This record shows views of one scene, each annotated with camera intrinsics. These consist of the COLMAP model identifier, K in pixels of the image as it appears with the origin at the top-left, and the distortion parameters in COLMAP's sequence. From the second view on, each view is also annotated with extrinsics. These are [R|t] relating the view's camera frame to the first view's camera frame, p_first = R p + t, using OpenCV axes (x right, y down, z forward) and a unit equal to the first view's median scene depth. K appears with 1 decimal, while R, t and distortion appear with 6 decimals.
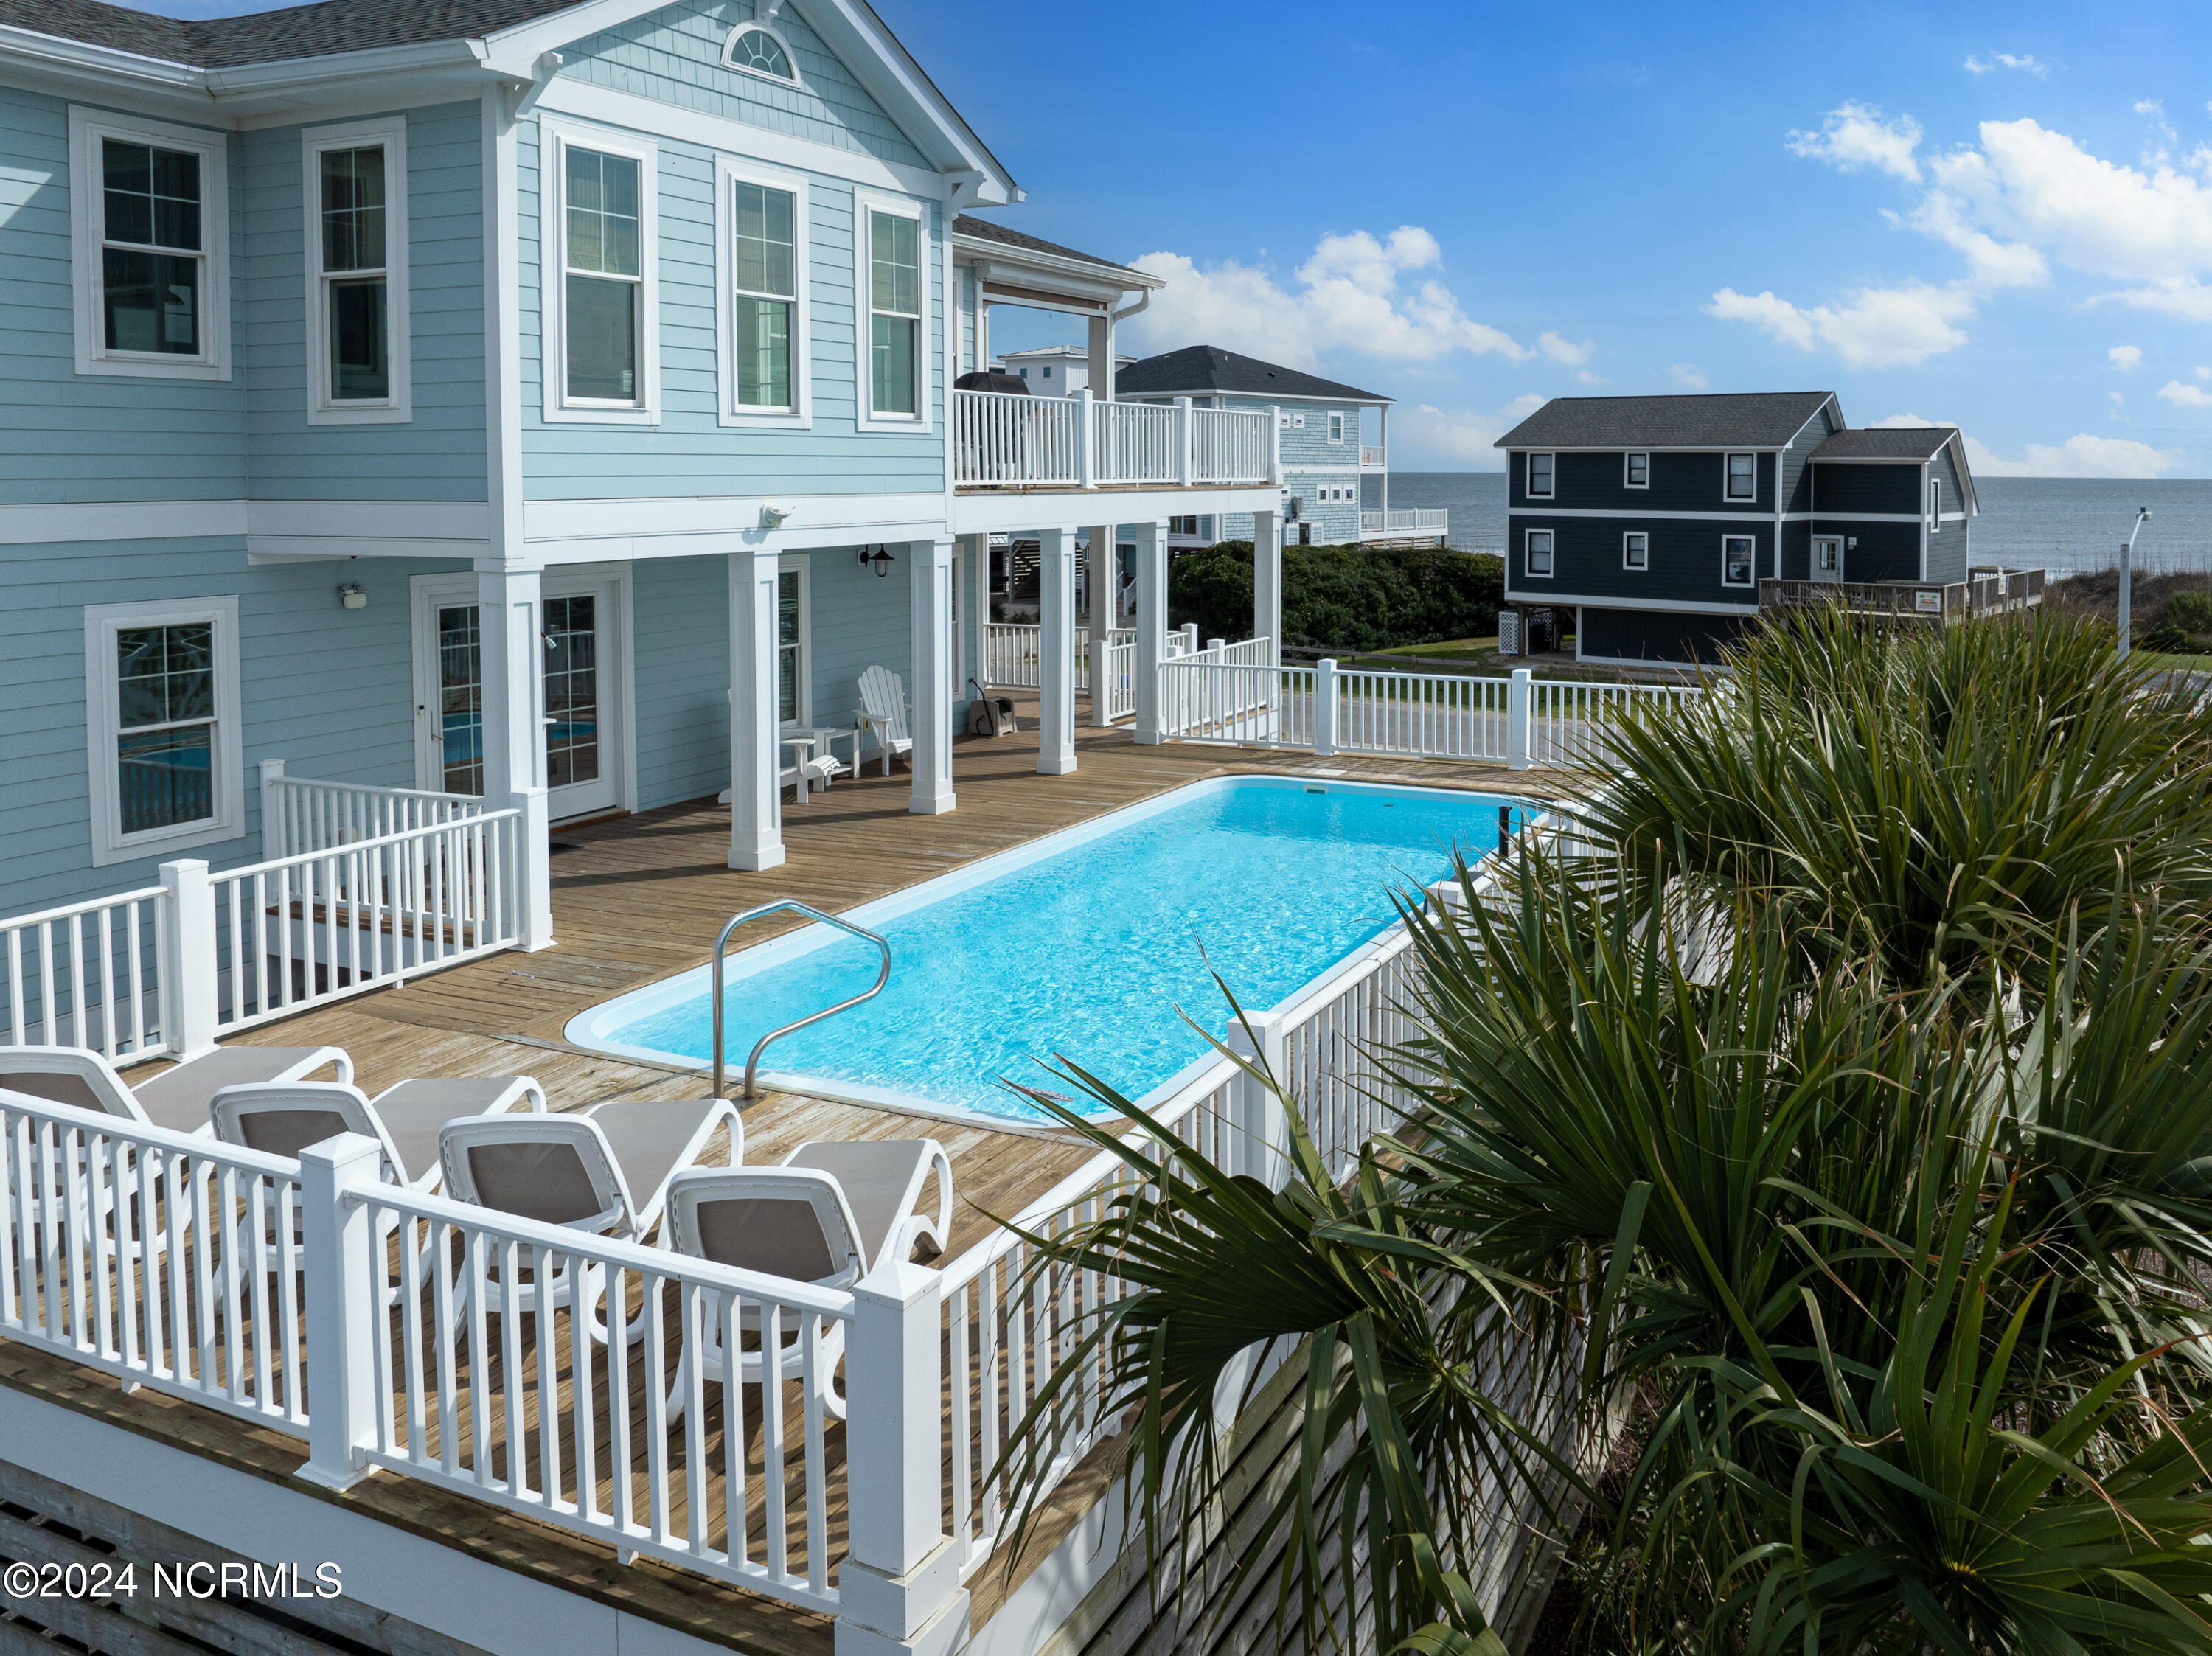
lens RADIAL K [[1616.5, 0, 1390.0], [0, 1616.5, 565.3], [0, 0, 1]] dist [-0.030219, 0.001144]
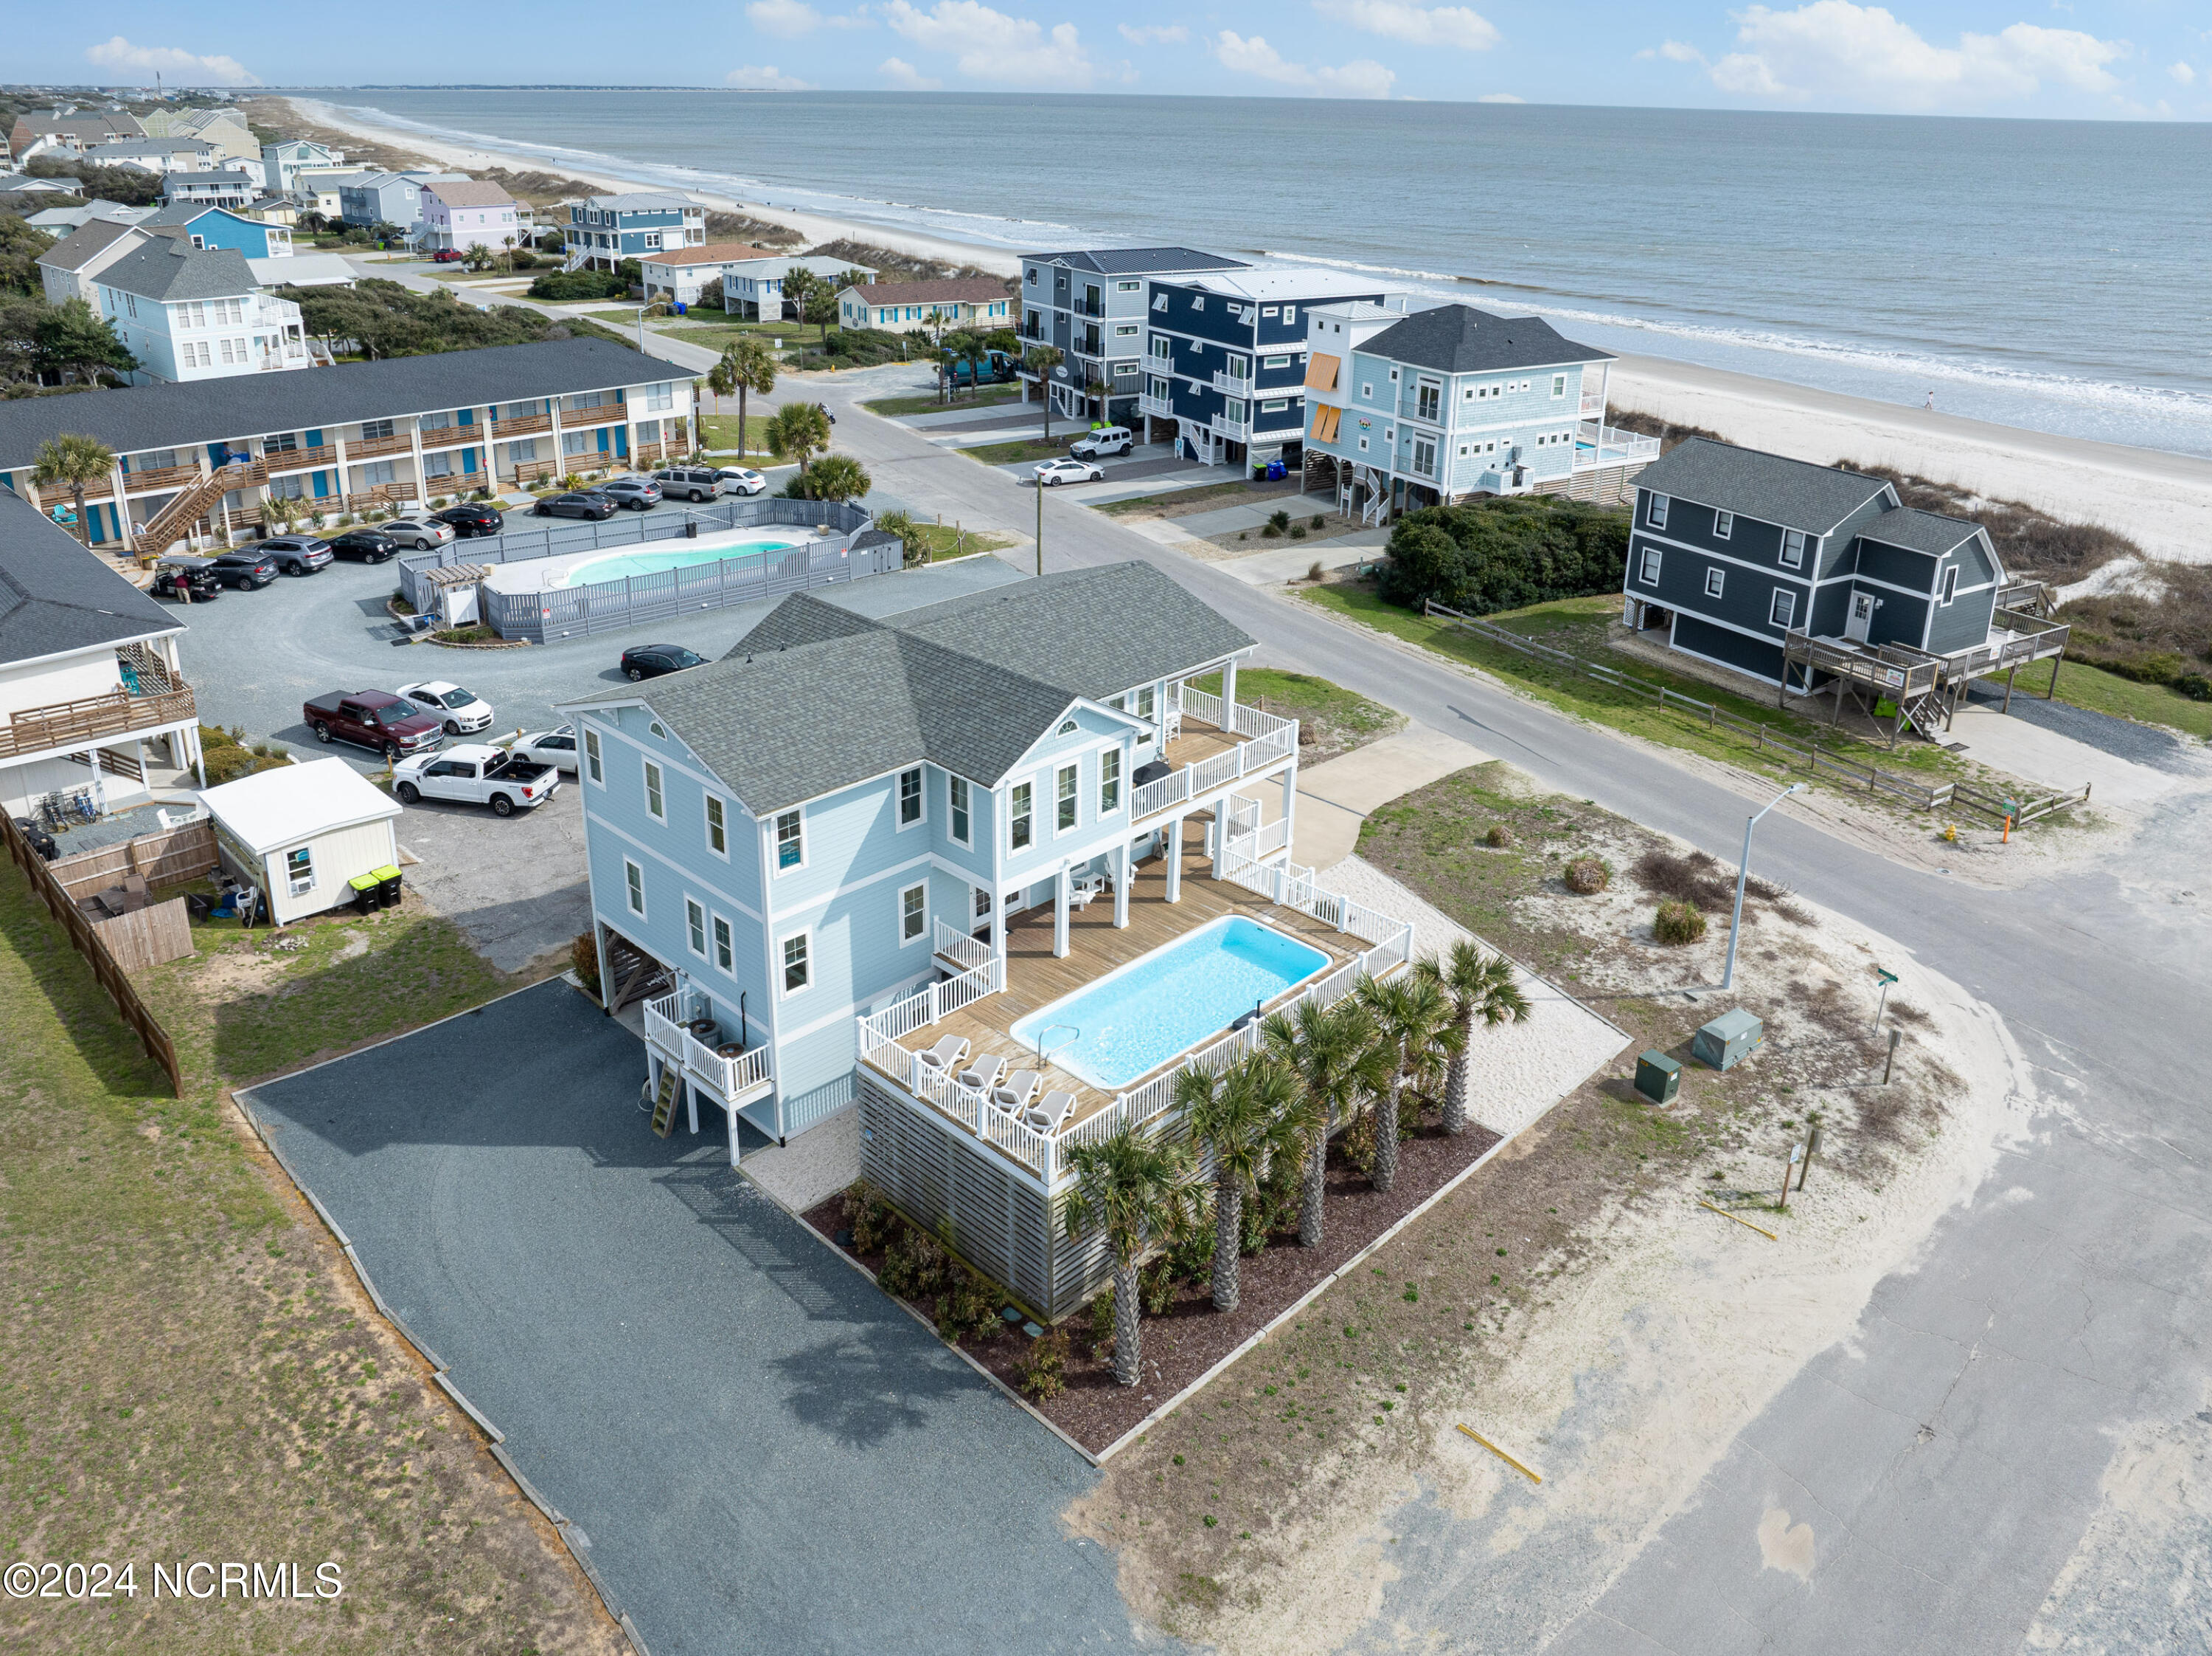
lens RADIAL K [[1639.7, 0, 1110.6], [0, 1639.7, 639.2], [0, 0, 1]] dist [-0.060910, -0.000019]
pose [[0.917705, 0.134878, -0.373666, 0.212999], [-0.031565, 0.962383, 0.269858, -0.330309], [0.396007, -0.235855, 0.887440, -0.439357]]
